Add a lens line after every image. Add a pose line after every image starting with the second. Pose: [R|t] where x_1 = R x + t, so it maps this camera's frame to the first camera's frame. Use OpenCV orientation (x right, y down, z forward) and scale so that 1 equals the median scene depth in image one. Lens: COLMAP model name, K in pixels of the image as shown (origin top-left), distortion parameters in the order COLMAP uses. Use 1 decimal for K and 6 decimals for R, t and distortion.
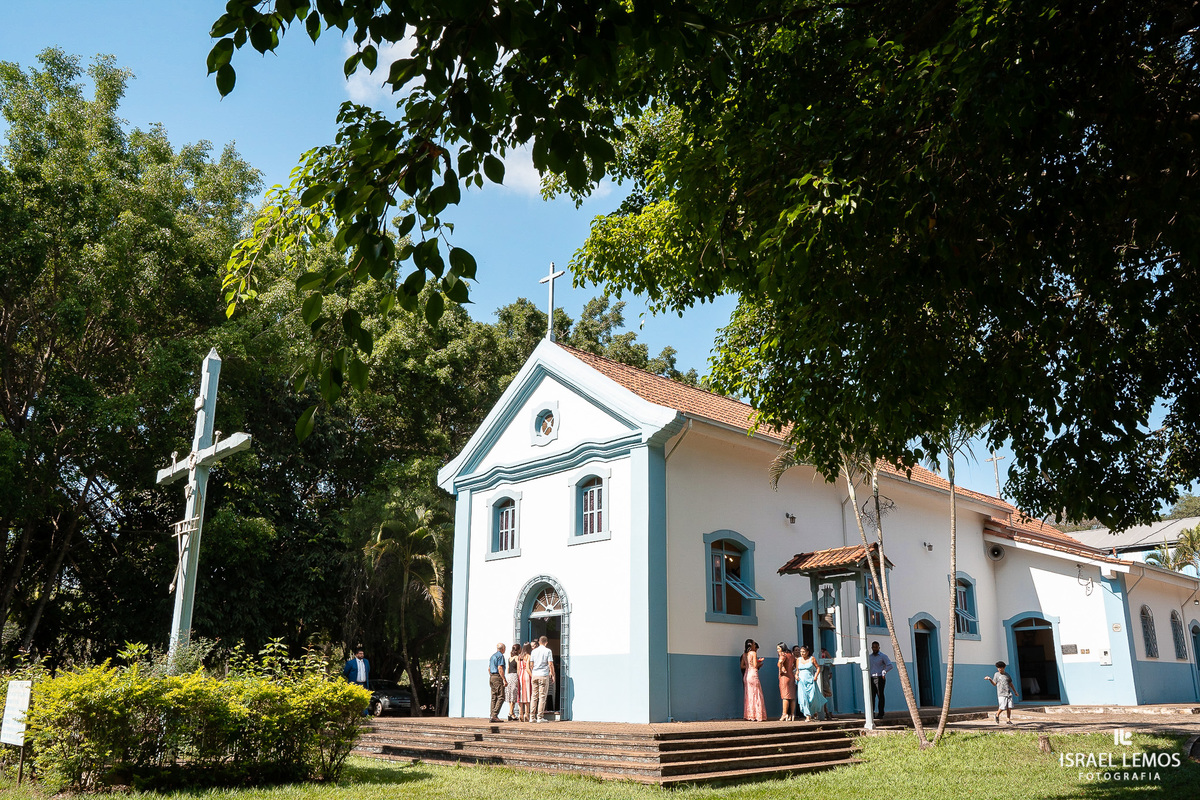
lens RADIAL K [[981.3, 0, 601.3], [0, 981.3, 402.0], [0, 0, 1]] dist [-0.103316, 0.068916]
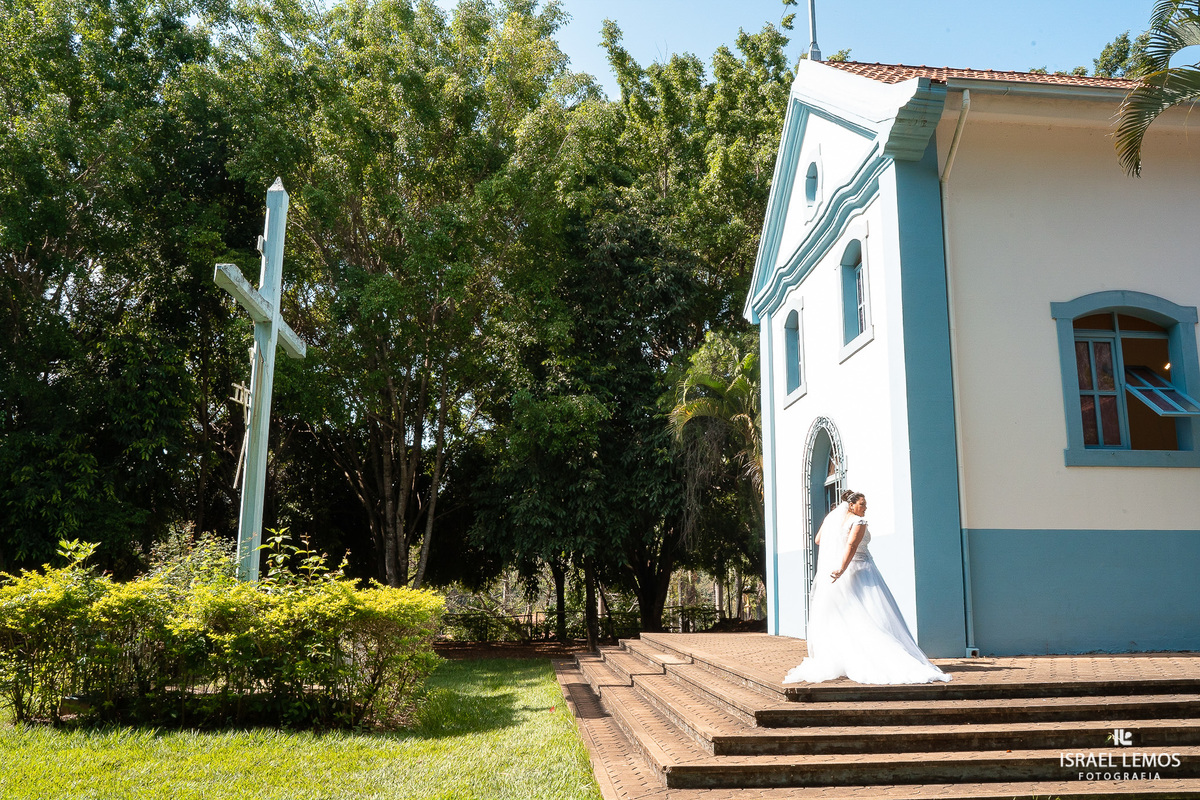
lens RADIAL K [[981.3, 0, 600.7], [0, 981.3, 392.7], [0, 0, 1]] dist [-0.103316, 0.068916]
pose [[0.781425, -0.124279, -0.611498, 0.224697], [0.176783, 0.983908, 0.025942, 0.124535], [0.598434, -0.128374, 0.790821, 0.432182]]
